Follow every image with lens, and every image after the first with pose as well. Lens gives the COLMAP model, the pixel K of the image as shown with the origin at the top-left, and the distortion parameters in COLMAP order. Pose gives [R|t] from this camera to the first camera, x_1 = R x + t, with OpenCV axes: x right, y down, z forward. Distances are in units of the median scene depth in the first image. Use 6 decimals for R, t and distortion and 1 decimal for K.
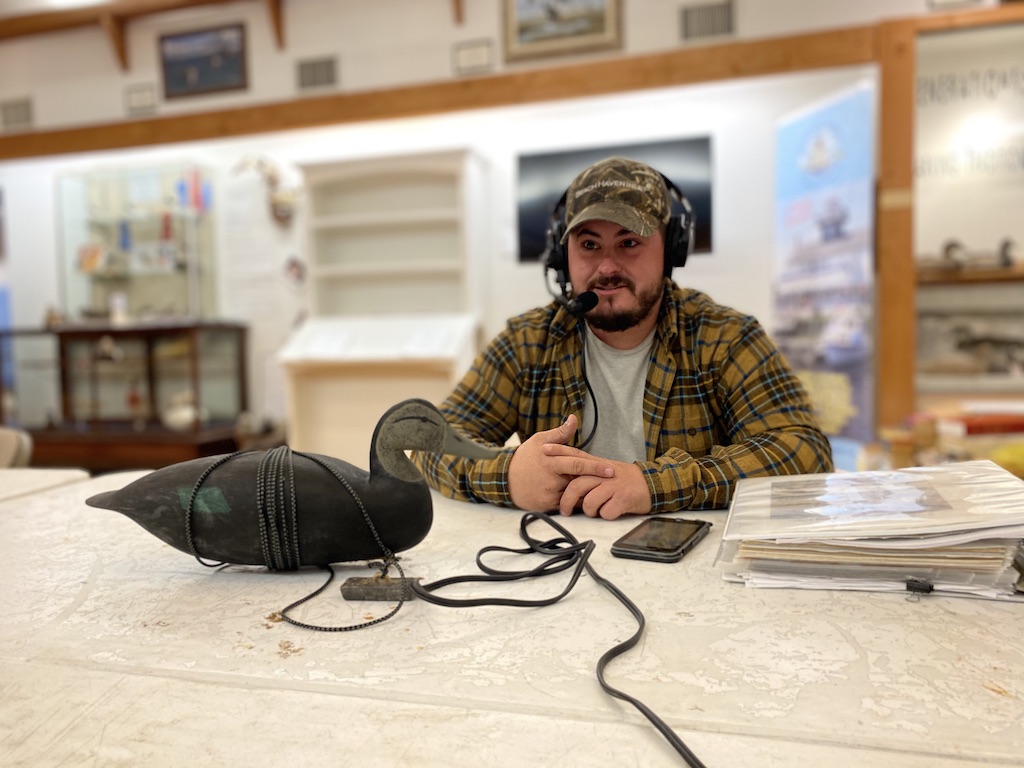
lens RADIAL K [[758.7, 0, 512.0], [0, 758.7, 384.0], [0, 0, 1]] dist [-0.026424, 0.000654]
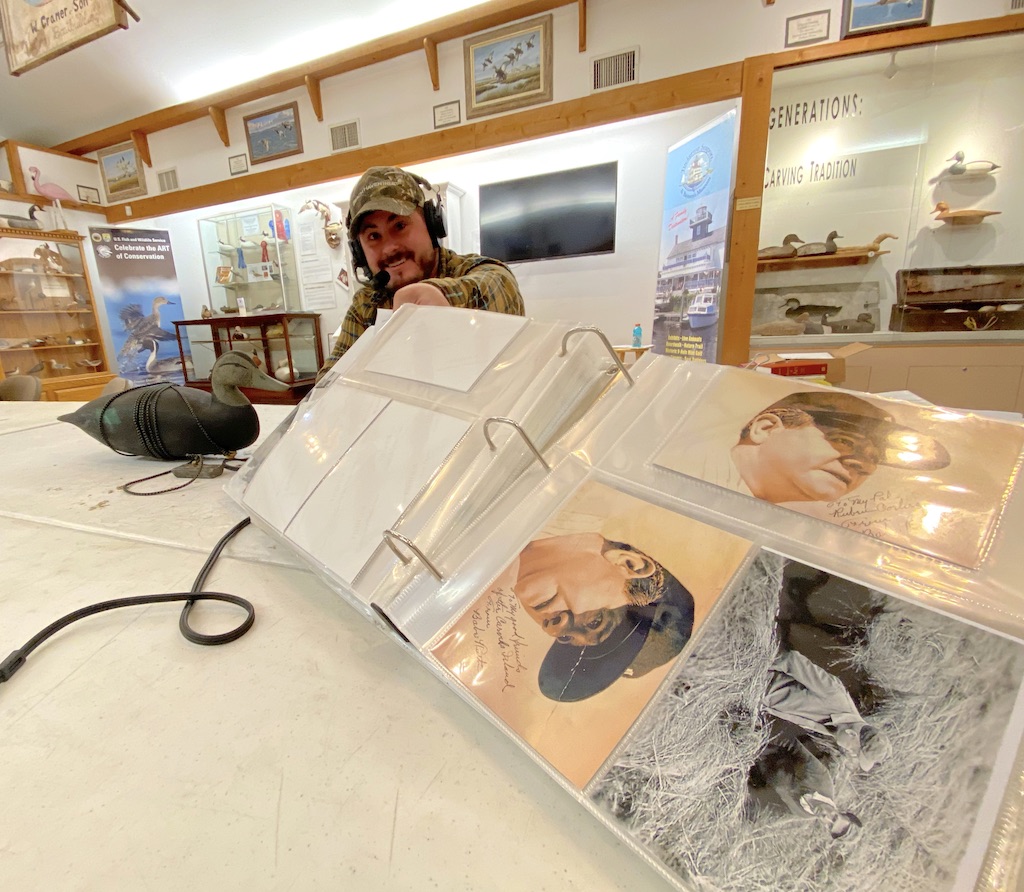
lens RADIAL K [[462.6, 0, 512.0], [0, 462.6, 446.0], [0, 0, 1]] dist [0.000166, -0.019938]
pose [[0.993032, 0.002293, -0.117825, 0.176466], [0.020934, 0.980479, 0.195508, 0.013955], [0.115973, -0.196612, 0.973598, 0.045236]]
